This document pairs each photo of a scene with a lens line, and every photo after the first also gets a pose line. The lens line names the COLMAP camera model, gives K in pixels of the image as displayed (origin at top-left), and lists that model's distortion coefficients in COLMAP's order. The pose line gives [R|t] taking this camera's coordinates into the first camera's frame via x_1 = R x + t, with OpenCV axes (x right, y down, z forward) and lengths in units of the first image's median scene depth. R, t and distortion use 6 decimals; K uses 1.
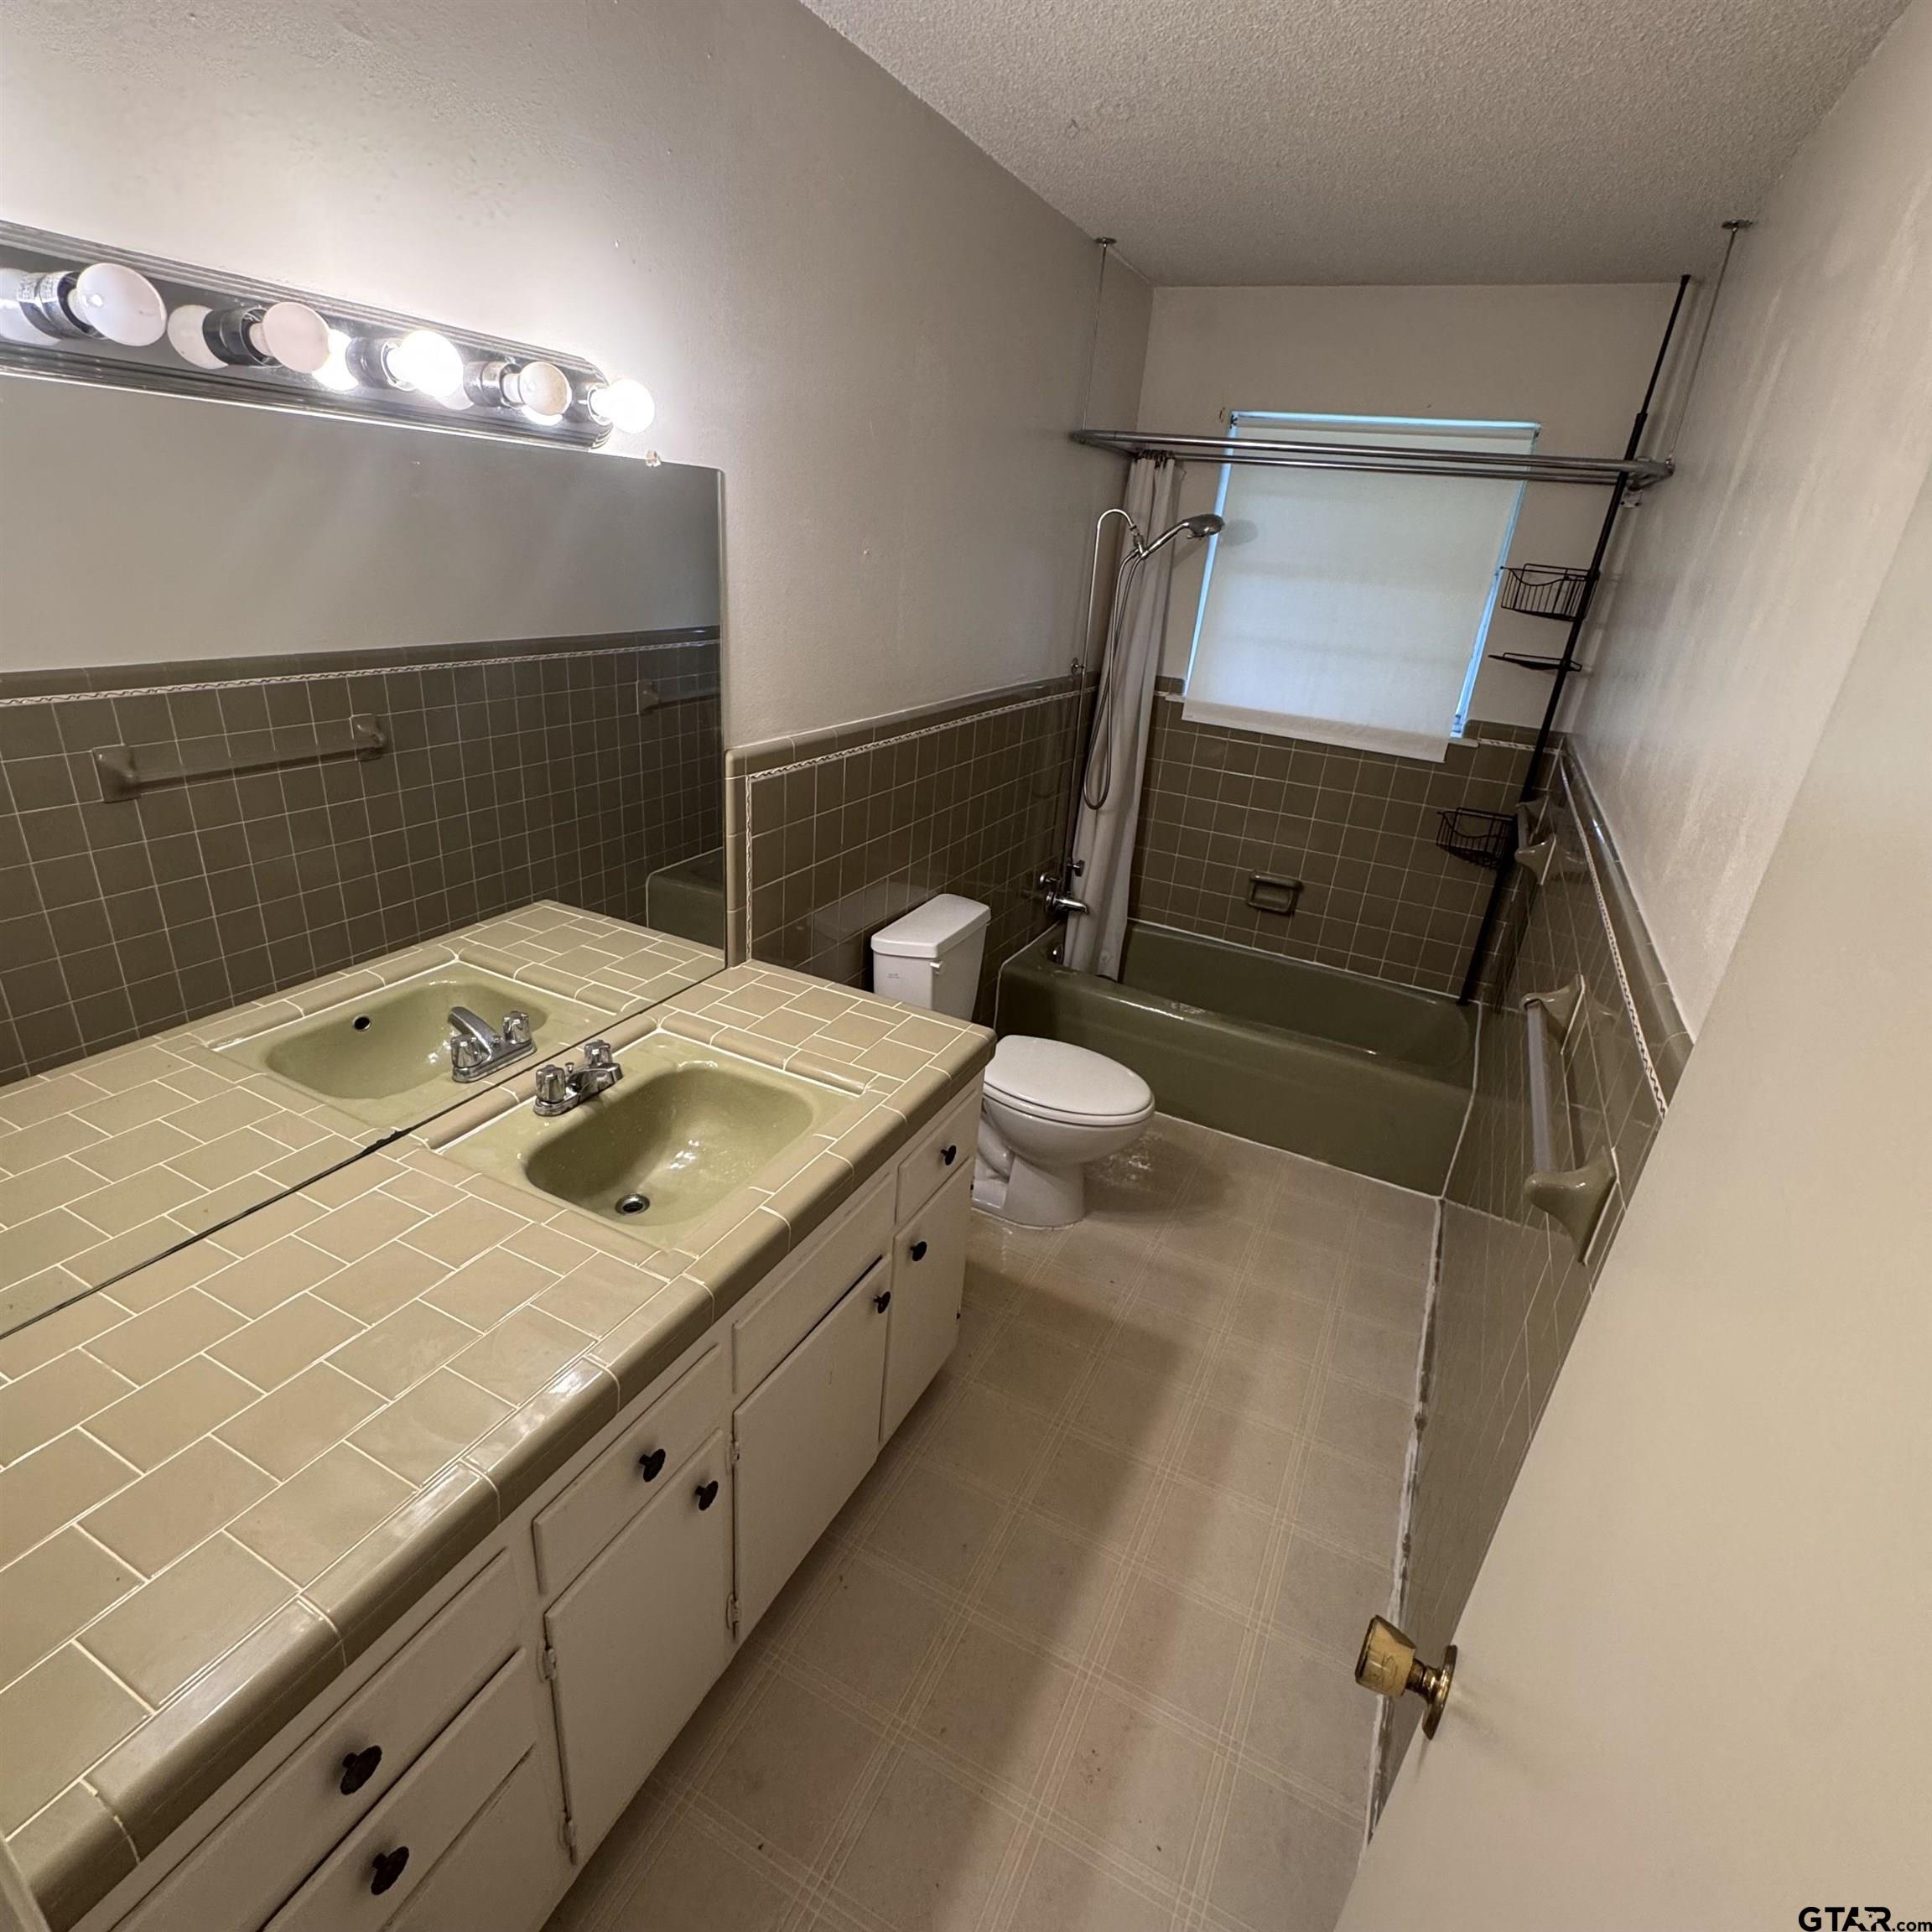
lens RADIAL K [[1028.8, 0, 967.0], [0, 1028.8, 969.4], [0, 0, 1]] dist [-0.004704, 0.000295]
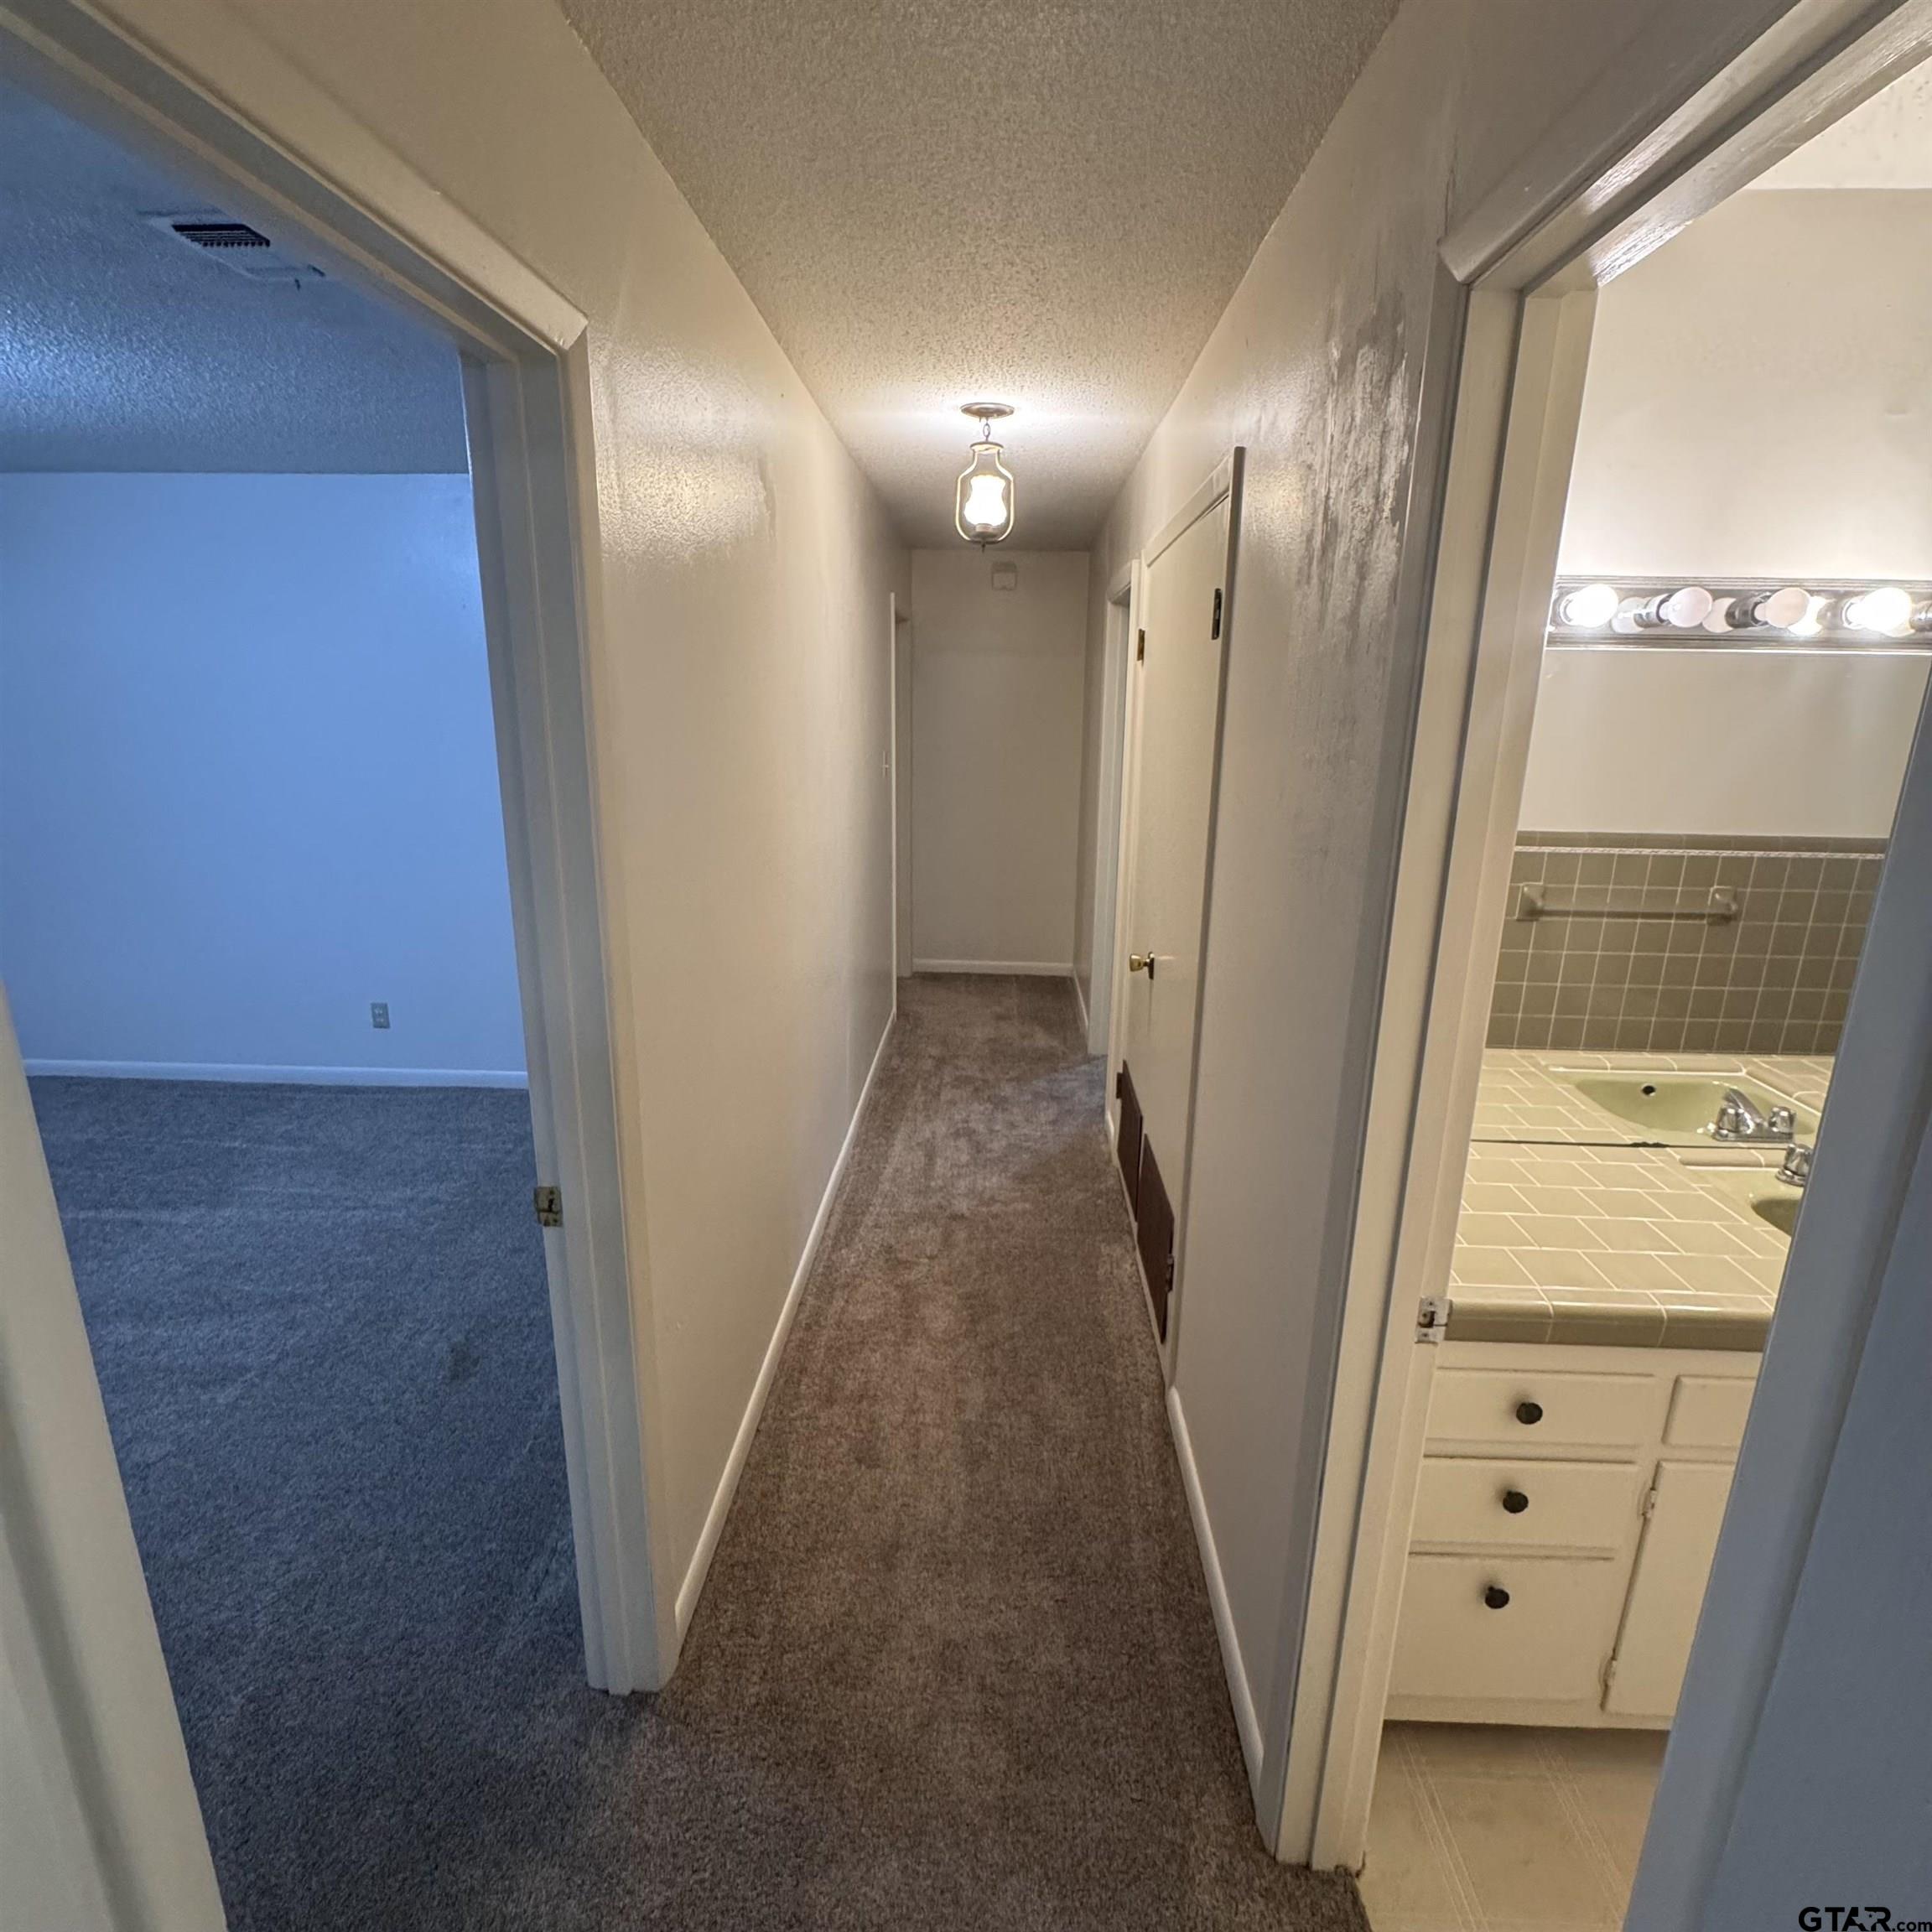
lens RADIAL K [[1028.8, 0, 963.1], [0, 1028.8, 968.9], [0, 0, 1]] dist [-0.004704, 0.000295]
pose [[0.407982, 0.162173, -0.898471, 0.249910], [-0.343661, 0.938998, 0.013437, 0.237805], [0.845841, 0.303288, 0.438827, -0.441080]]
